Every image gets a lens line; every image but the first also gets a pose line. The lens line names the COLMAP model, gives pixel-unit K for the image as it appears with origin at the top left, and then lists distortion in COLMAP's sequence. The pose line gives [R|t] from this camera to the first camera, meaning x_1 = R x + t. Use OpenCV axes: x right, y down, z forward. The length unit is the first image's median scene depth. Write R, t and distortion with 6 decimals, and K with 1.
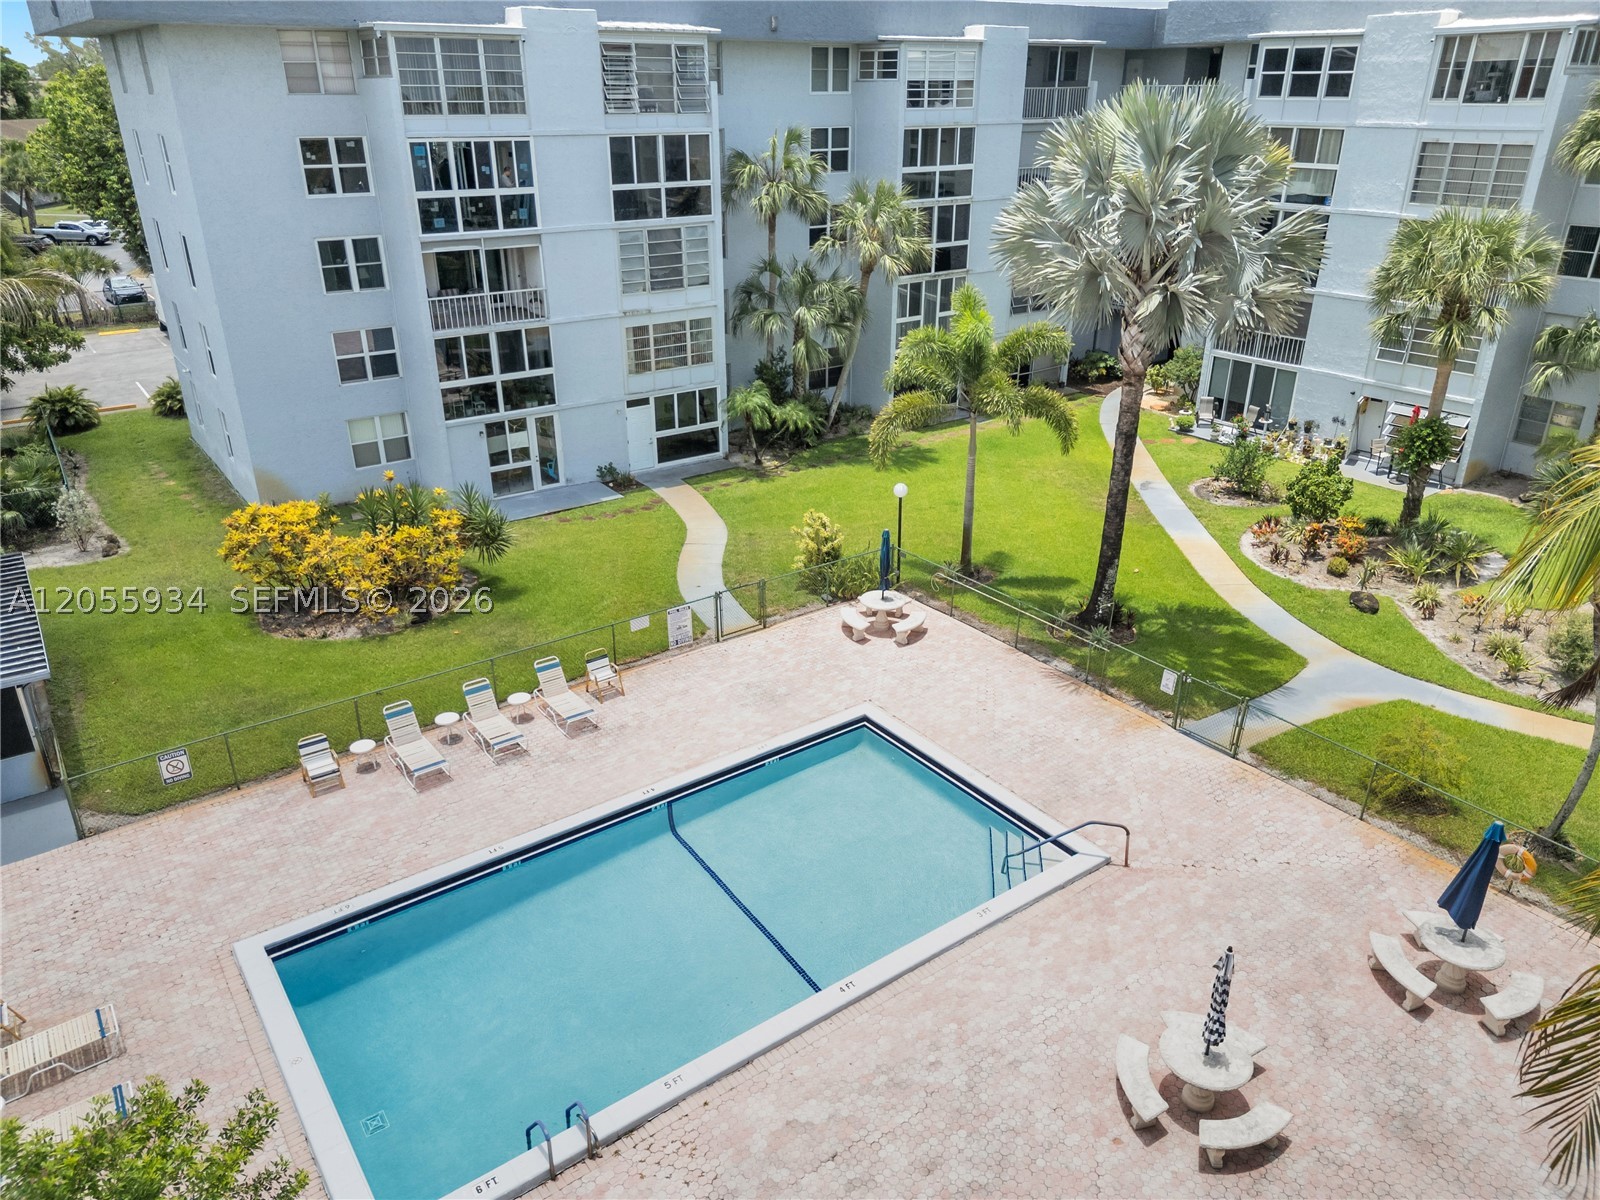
lens RADIAL K [[1105.3, 0, 800.0], [0, 1105.3, 600.0], [0, 0, 1]] dist [0.051917, -0.034566]
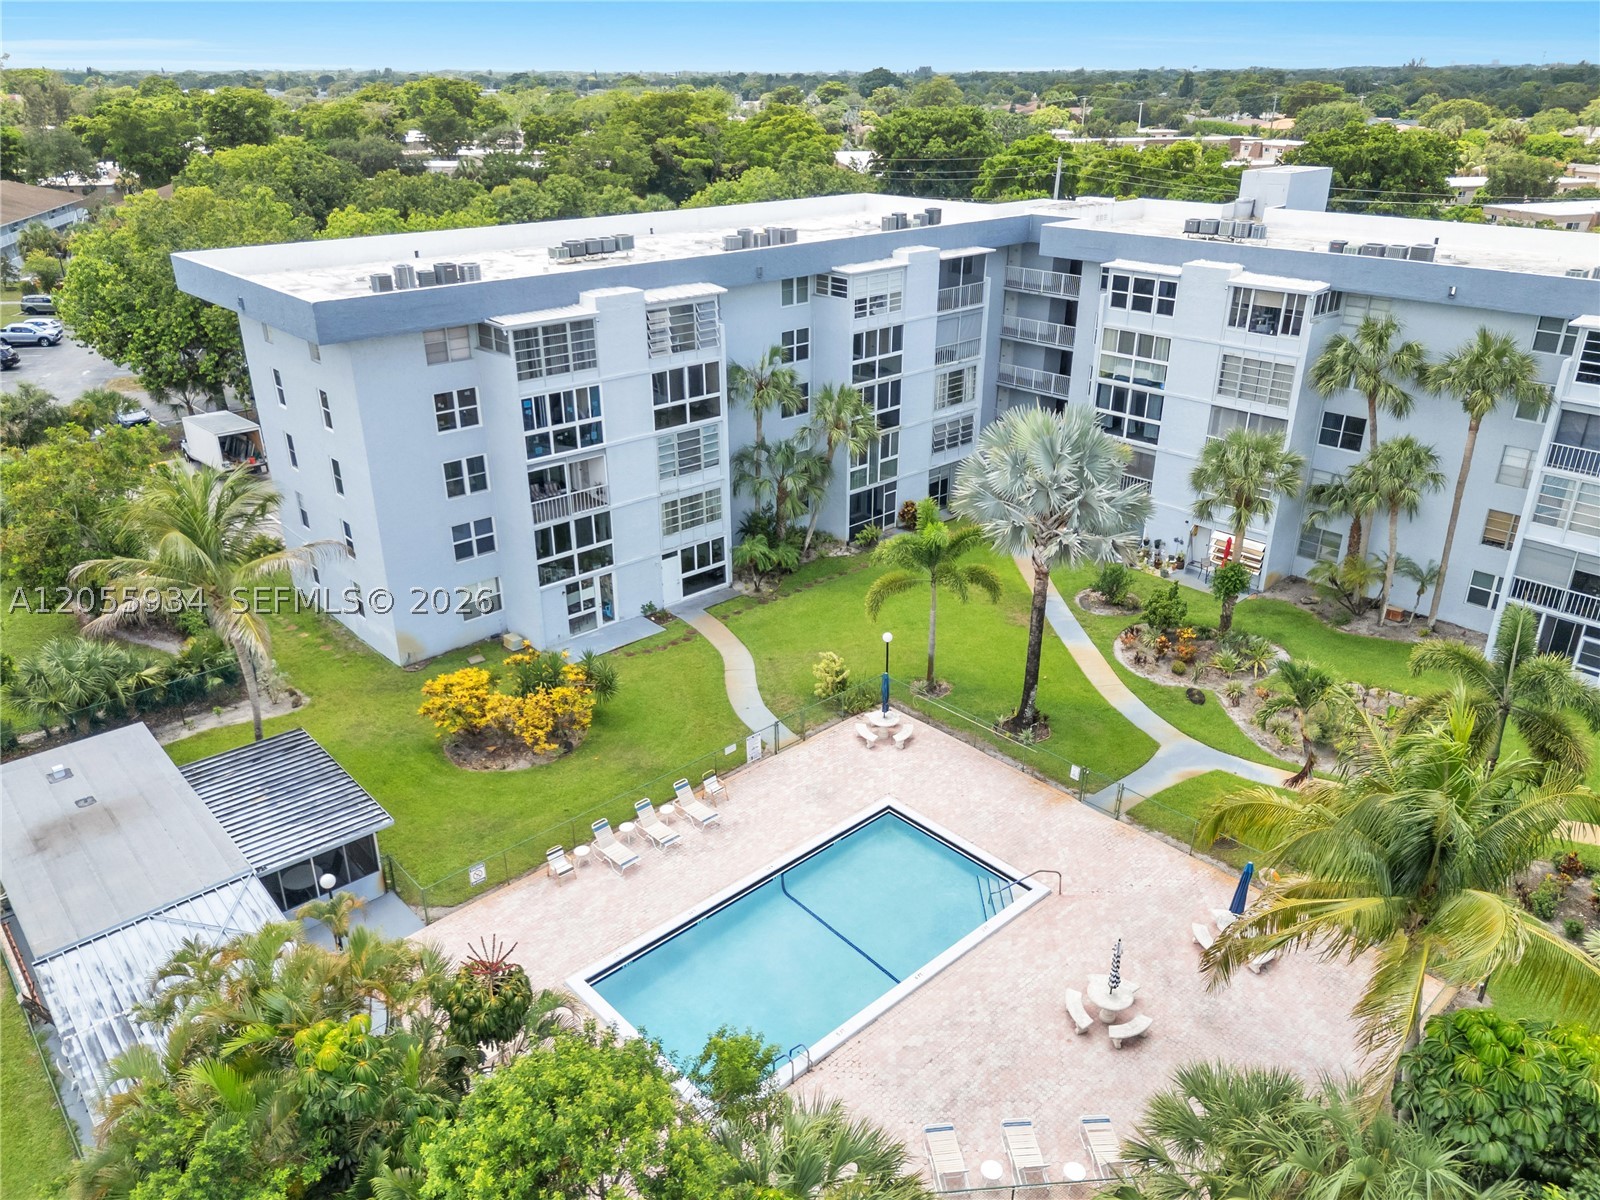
lens RADIAL K [[1125.5, 0, 800.0], [0, 1125.5, 600.0], [0, 0, 1]] dist [0.092545, -0.100102]
pose [[0.993468, -0.048501, 0.103290, -0.143911], [0.048643, 0.998816, 0.001151, -0.128560], [-0.103223, 0.003881, 0.994651, -0.384580]]
